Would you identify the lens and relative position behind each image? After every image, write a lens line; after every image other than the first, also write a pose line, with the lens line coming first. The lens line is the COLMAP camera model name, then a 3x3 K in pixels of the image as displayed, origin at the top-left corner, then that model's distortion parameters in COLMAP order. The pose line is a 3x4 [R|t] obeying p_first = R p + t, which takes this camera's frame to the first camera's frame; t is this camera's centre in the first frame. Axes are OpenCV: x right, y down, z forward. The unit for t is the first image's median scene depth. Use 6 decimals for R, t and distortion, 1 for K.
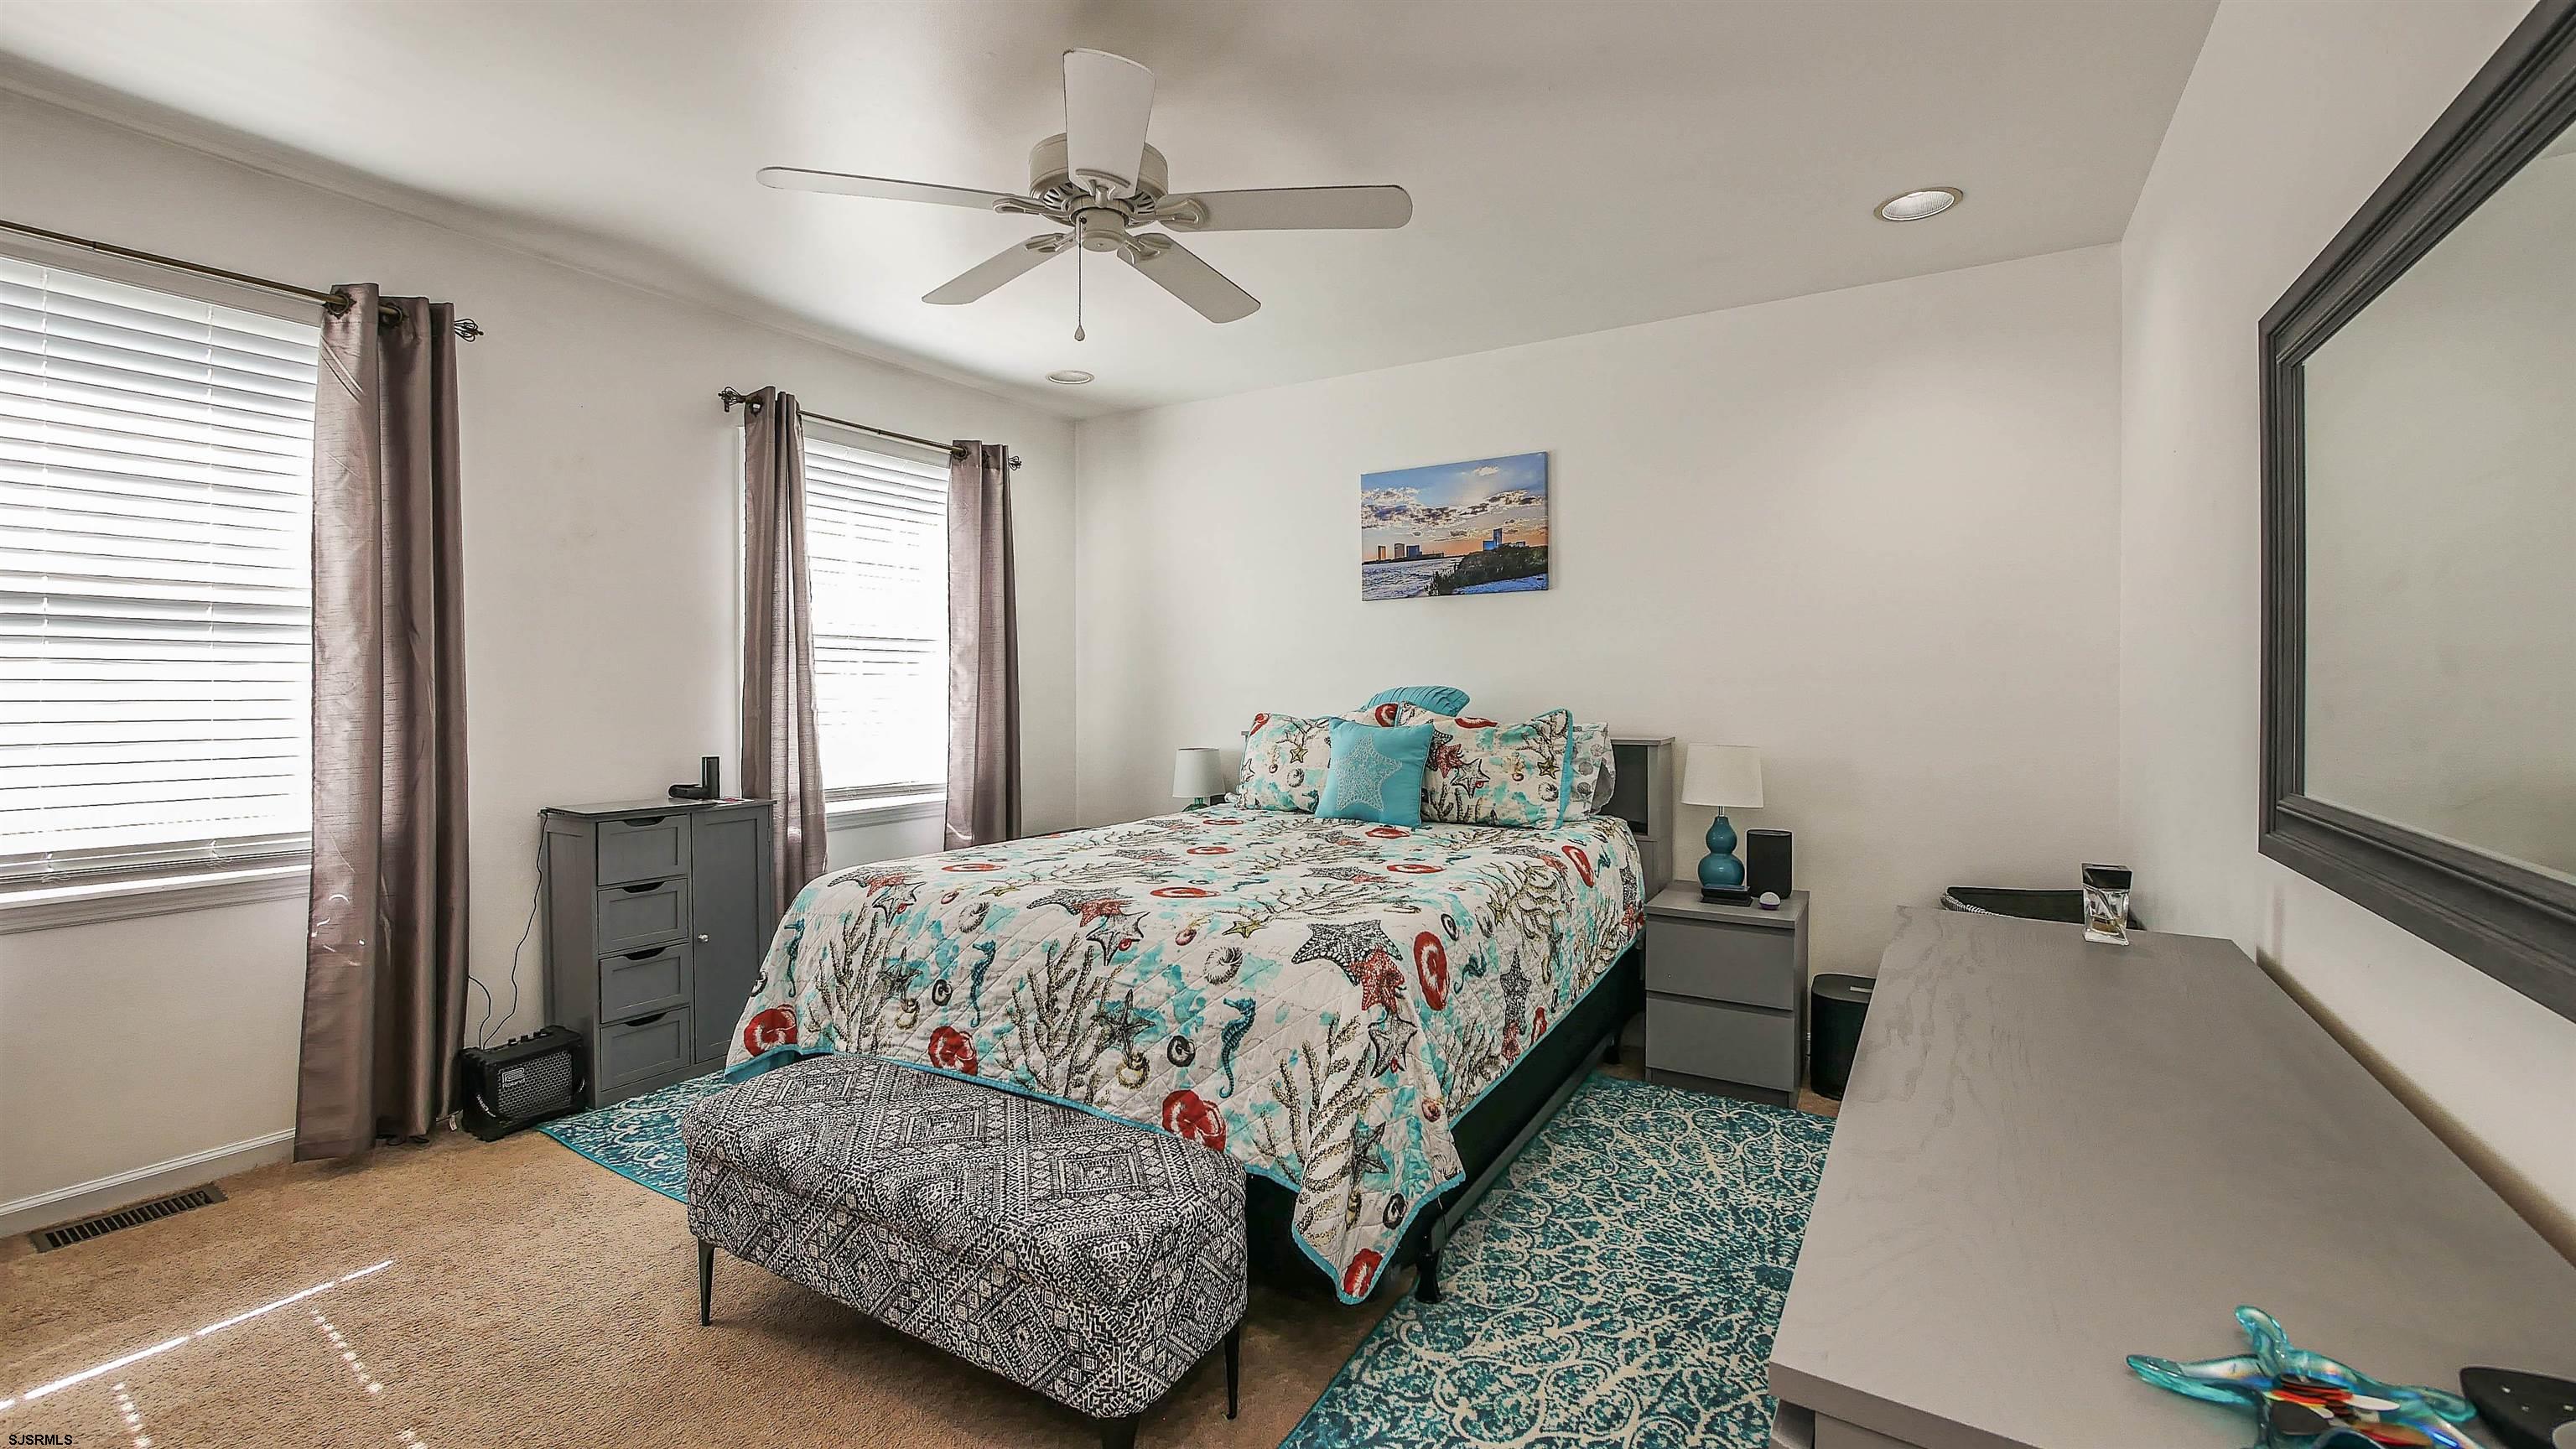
lens RADIAL K [[1058.8, 0, 1284.3], [0, 1058.8, 712.3], [0, 0, 1]] dist [-0.008015, 0.000082]
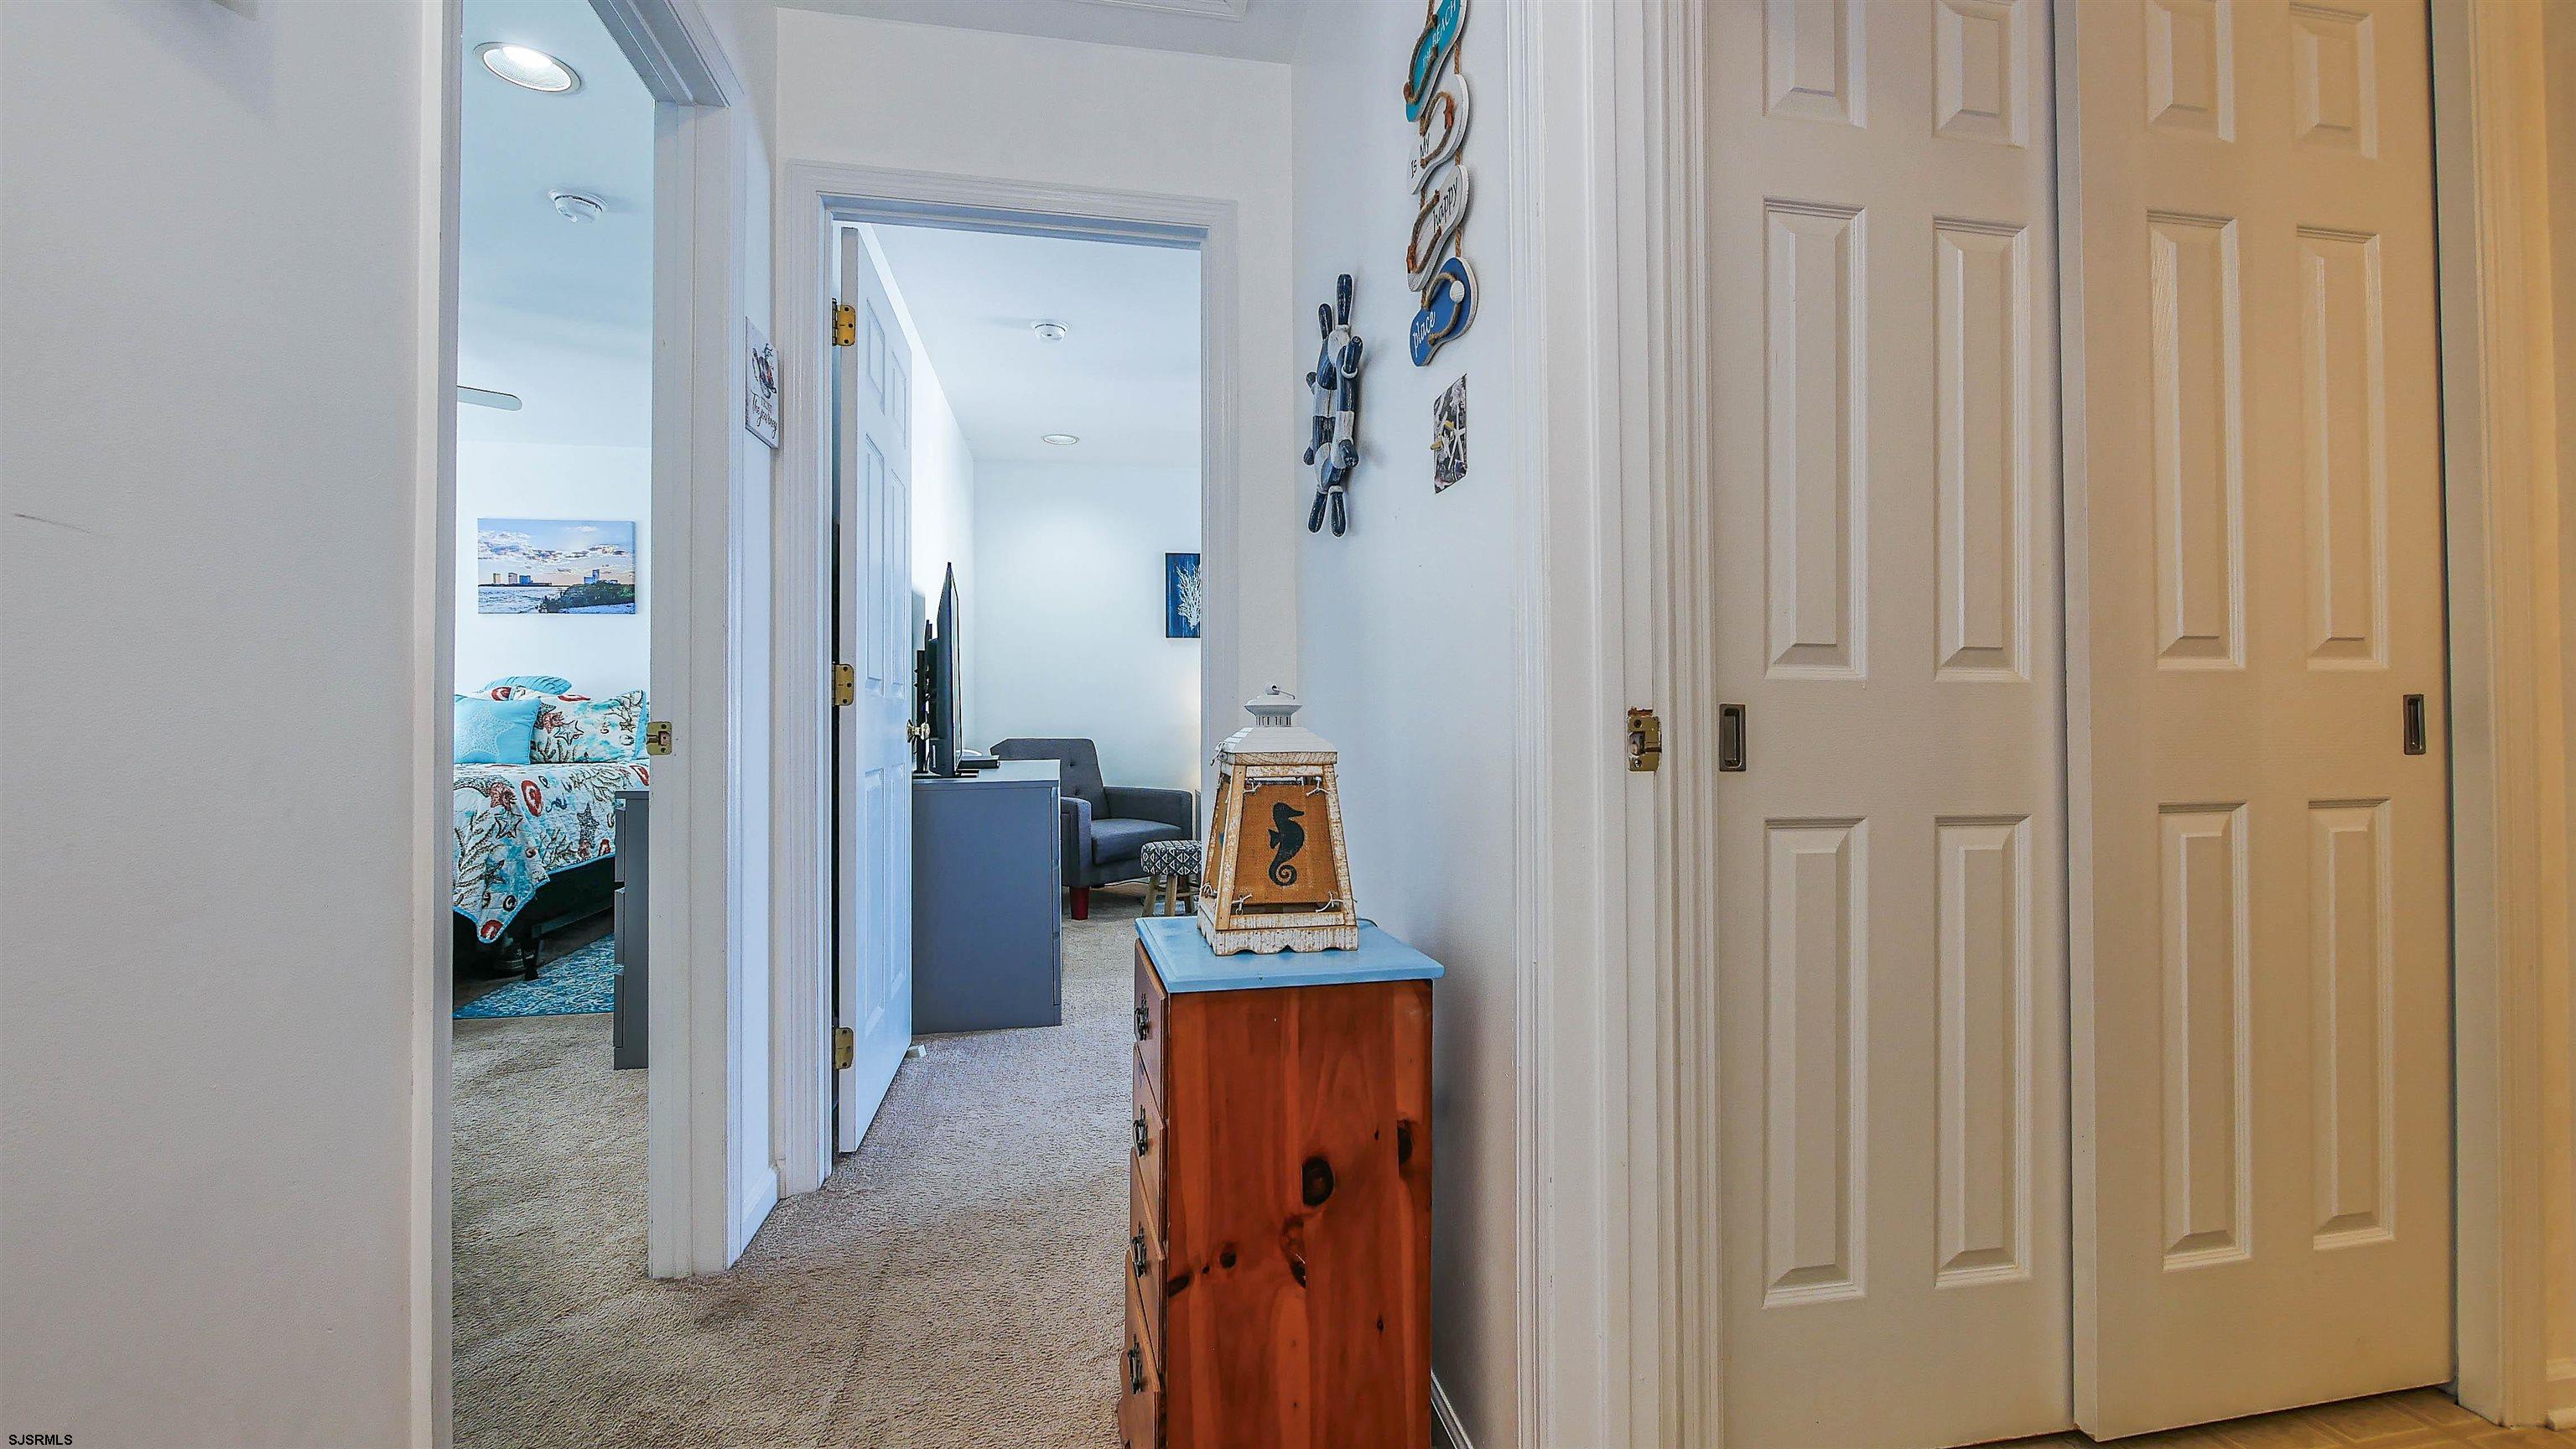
lens RADIAL K [[1058.8, 0, 1284.3], [0, 1058.8, 712.3], [0, 0, 1]] dist [-0.008015, 0.000082]
pose [[0.738397, 0.004166, 0.674354, -0.090169], [0.017890, 0.999508, -0.025763, 0.090669], [-0.674129, 0.031088, 0.737959, -0.830702]]
